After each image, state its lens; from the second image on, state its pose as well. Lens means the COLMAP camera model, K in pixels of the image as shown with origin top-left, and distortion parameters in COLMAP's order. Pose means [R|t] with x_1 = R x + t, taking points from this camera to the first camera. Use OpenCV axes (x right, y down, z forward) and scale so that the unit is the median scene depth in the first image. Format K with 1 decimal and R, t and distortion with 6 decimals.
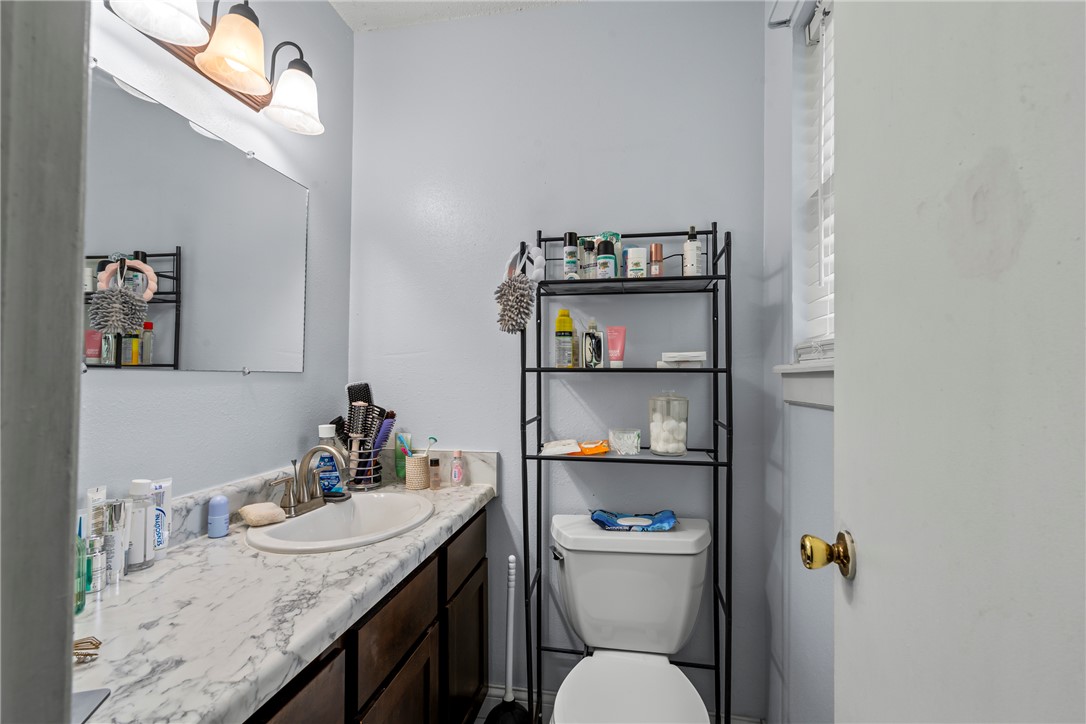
lens RADIAL K [[496.3, 0, 547.3], [0, 496.3, 363.0], [0, 0, 1]] dist [-0.005072, 0.001745]
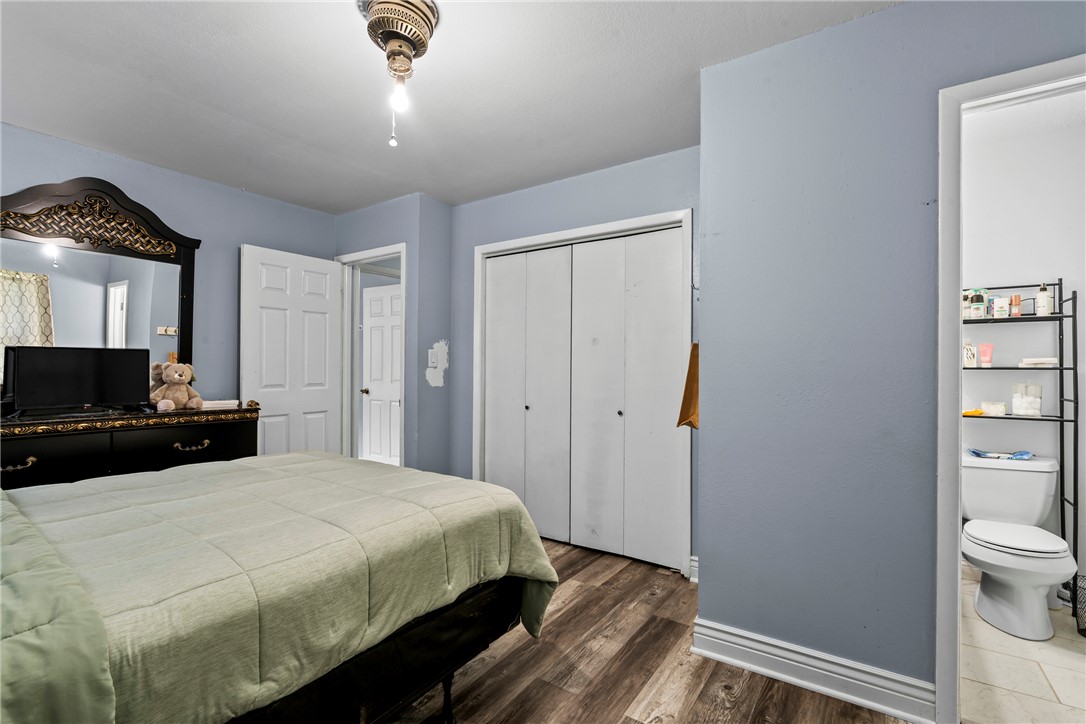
lens RADIAL K [[496.3, 0, 540.0], [0, 496.3, 358.6], [0, 0, 1]] dist [-0.005072, 0.001745]
pose [[0.905027, -0.001881, -0.425349, -0.553358], [0.000625, 0.999995, -0.003093, -0.015634], [0.425353, 0.002533, 0.905024, -1.275204]]
